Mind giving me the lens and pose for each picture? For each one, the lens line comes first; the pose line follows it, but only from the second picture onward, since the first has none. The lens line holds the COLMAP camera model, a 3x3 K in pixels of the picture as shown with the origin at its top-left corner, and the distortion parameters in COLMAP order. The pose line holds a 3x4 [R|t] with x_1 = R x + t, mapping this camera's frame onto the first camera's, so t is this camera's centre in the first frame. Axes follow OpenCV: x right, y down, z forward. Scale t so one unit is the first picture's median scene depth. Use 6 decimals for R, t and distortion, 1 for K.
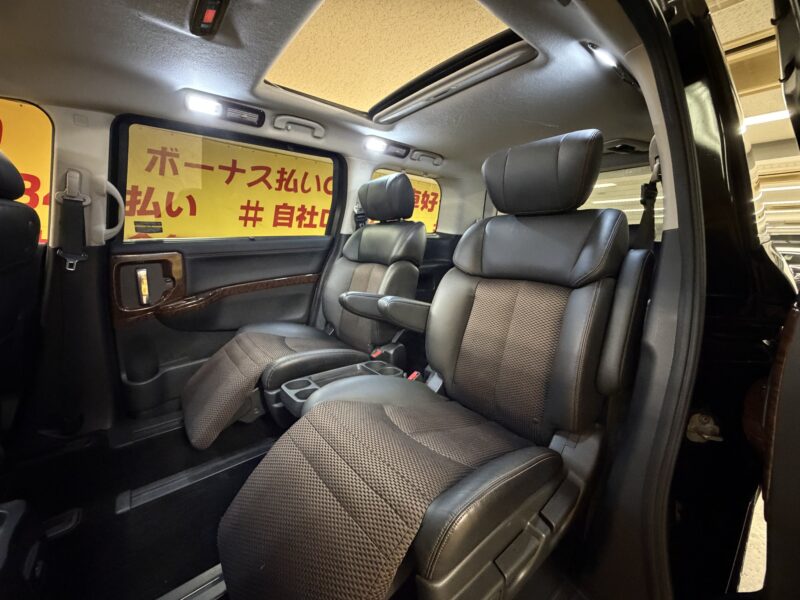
lens RADIAL K [[317.8, 0, 411.9], [0, 317.8, 286.6], [0, 0, 1]] dist [-0.000785, -0.000232]
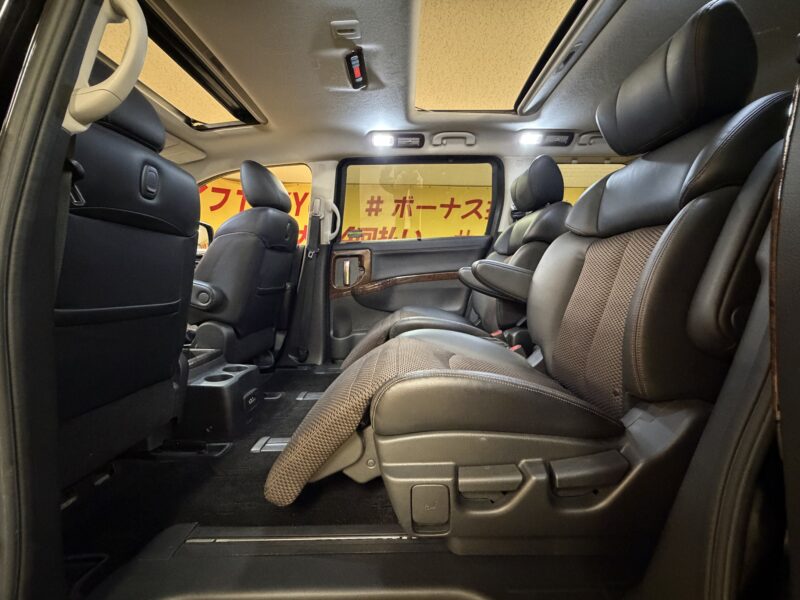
lens RADIAL K [[319.6, 0, 396.2], [0, 319.6, 274.9], [0, 0, 1]] dist [-0.000570, -0.000085]
pose [[0.770566, -0.010141, -0.637280, 0.189884], [-0.070536, 0.992375, -0.101080, 0.104440], [0.633445, 0.122840, 0.763975, 0.021423]]
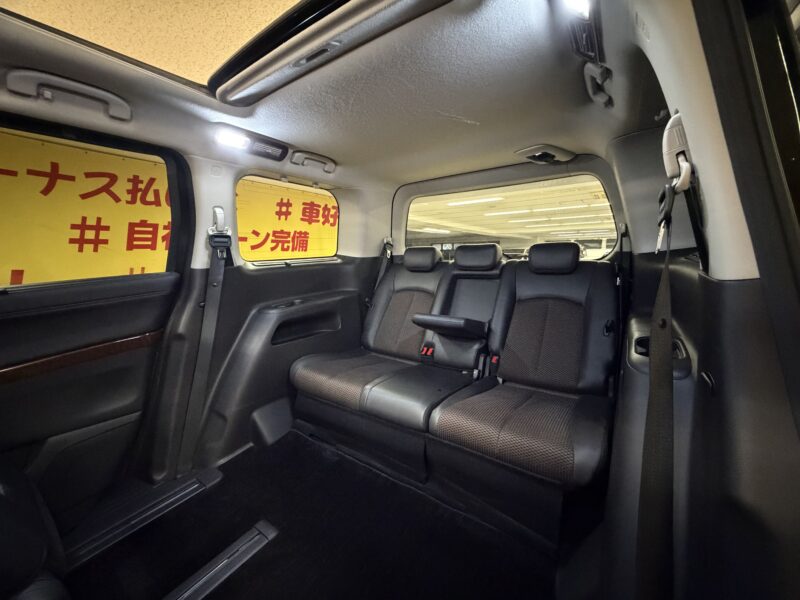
lens RADIAL K [[321.9, 0, 419.1], [0, 321.9, 302.6], [0, 0, 1]] dist [0.000120, 0.000166]
pose [[0.952419, -0.090248, 0.291125, 0.035603], [0.088909, 0.995880, 0.017854, -0.067068], [-0.291537, 0.008880, 0.956518, 0.210265]]
